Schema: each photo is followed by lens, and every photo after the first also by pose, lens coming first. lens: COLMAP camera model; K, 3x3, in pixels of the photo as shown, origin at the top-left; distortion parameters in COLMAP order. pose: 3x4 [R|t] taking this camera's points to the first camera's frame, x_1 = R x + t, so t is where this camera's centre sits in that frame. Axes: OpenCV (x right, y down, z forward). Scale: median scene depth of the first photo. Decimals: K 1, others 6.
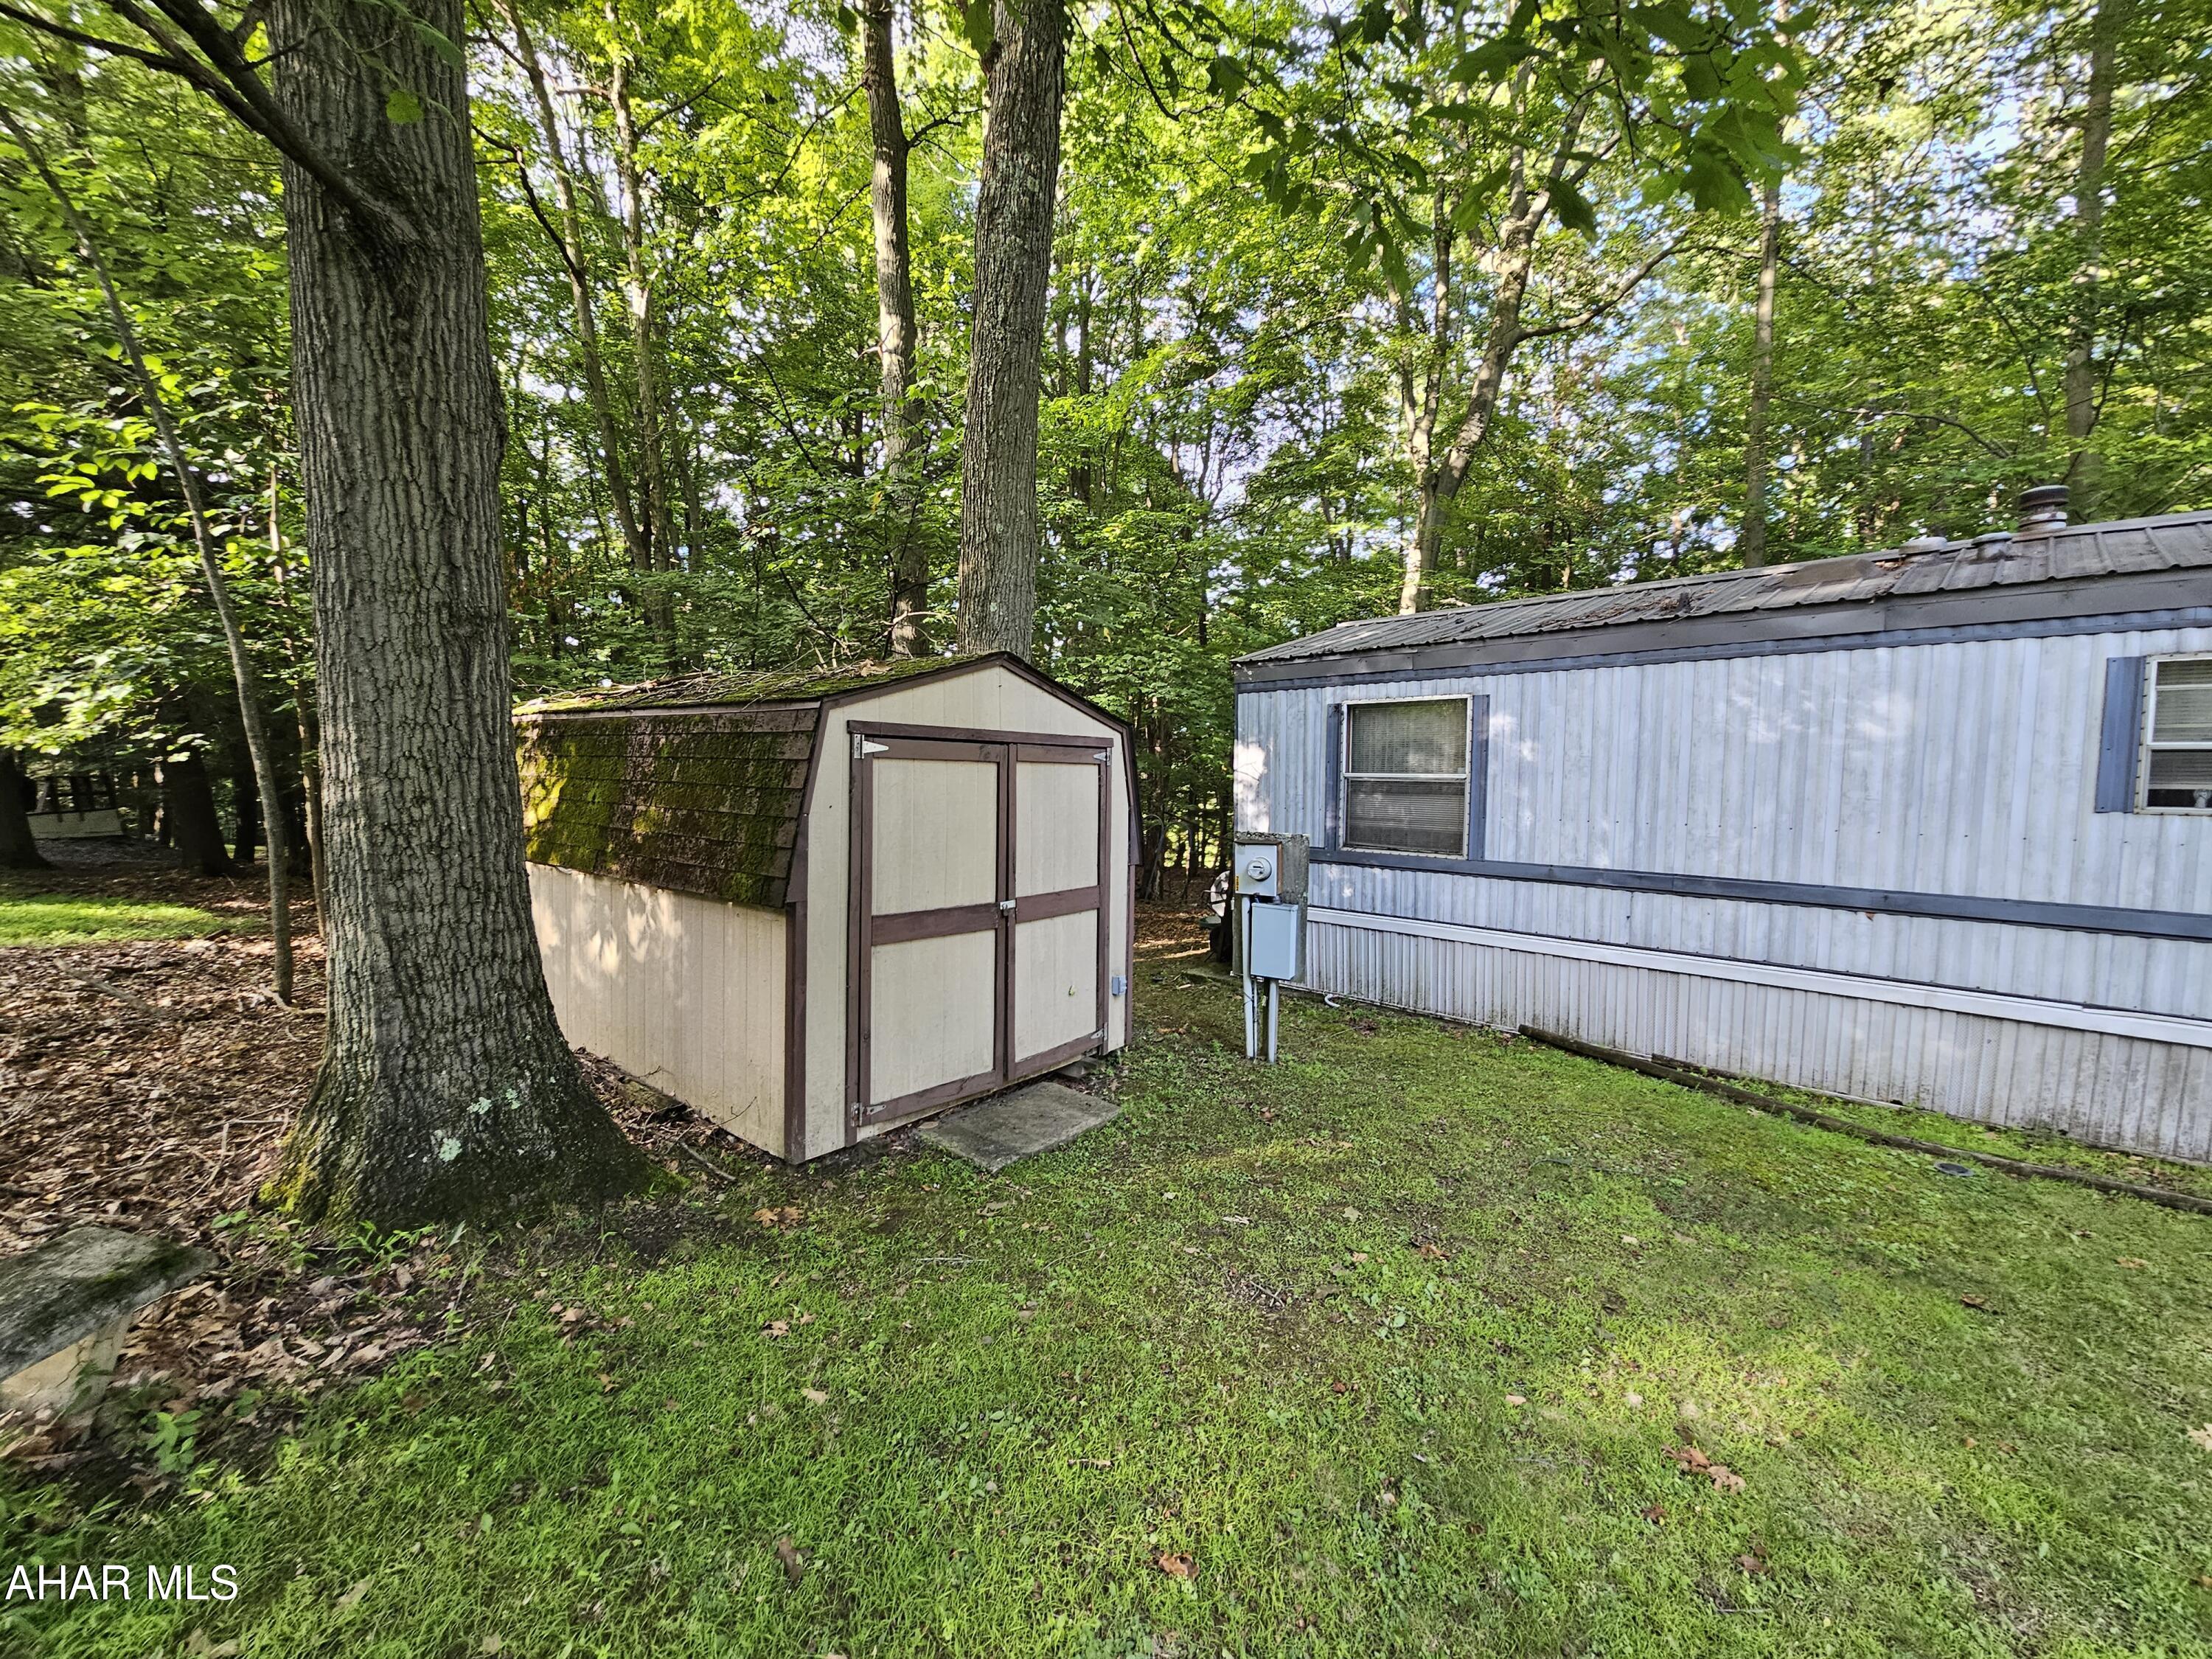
lens RADIAL K [[892.7, 0, 1077.6], [0, 892.7, 824.1], [0, 0, 1]] dist [0.000724, -0.000123]
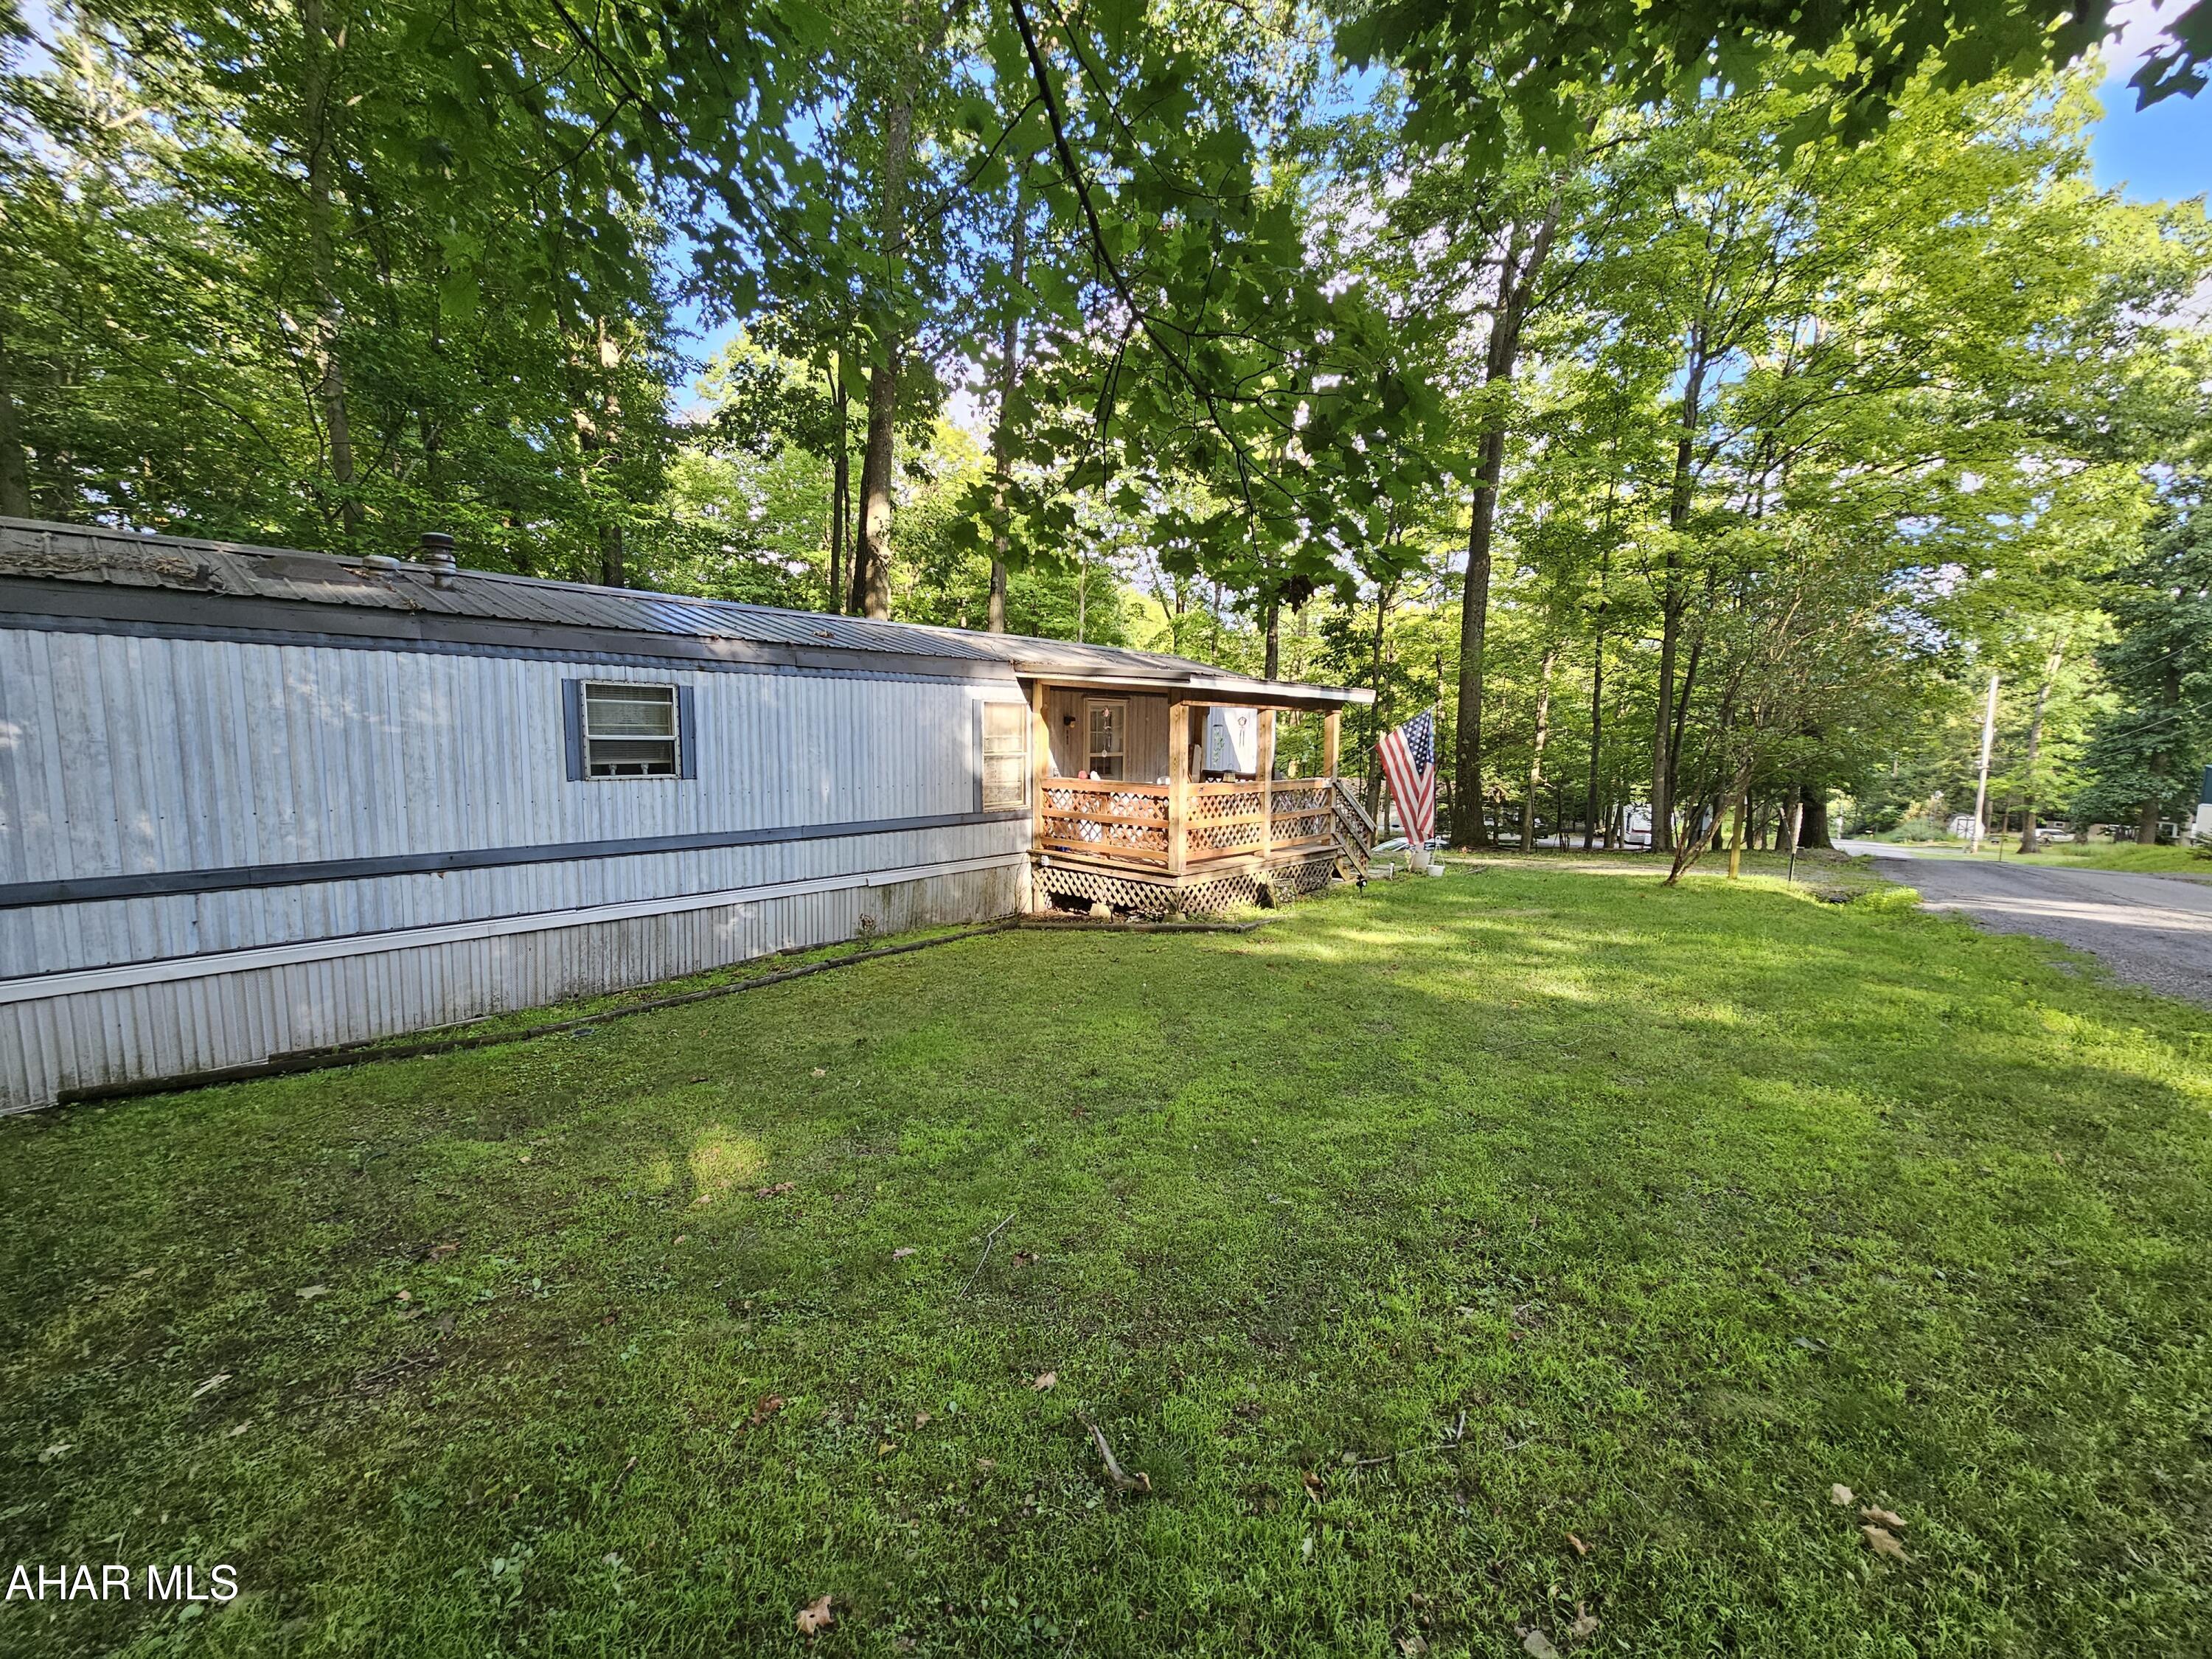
lens RADIAL K [[892.7, 0, 1077.6], [0, 892.7, 824.1], [0, 0, 1]] dist [0.000724, -0.000123]
pose [[-0.039435, -0.097166, 0.994487, -0.372632], [0.061238, 0.993155, 0.099464, -0.035729], [-0.997344, 0.064823, -0.033215, 0.183606]]
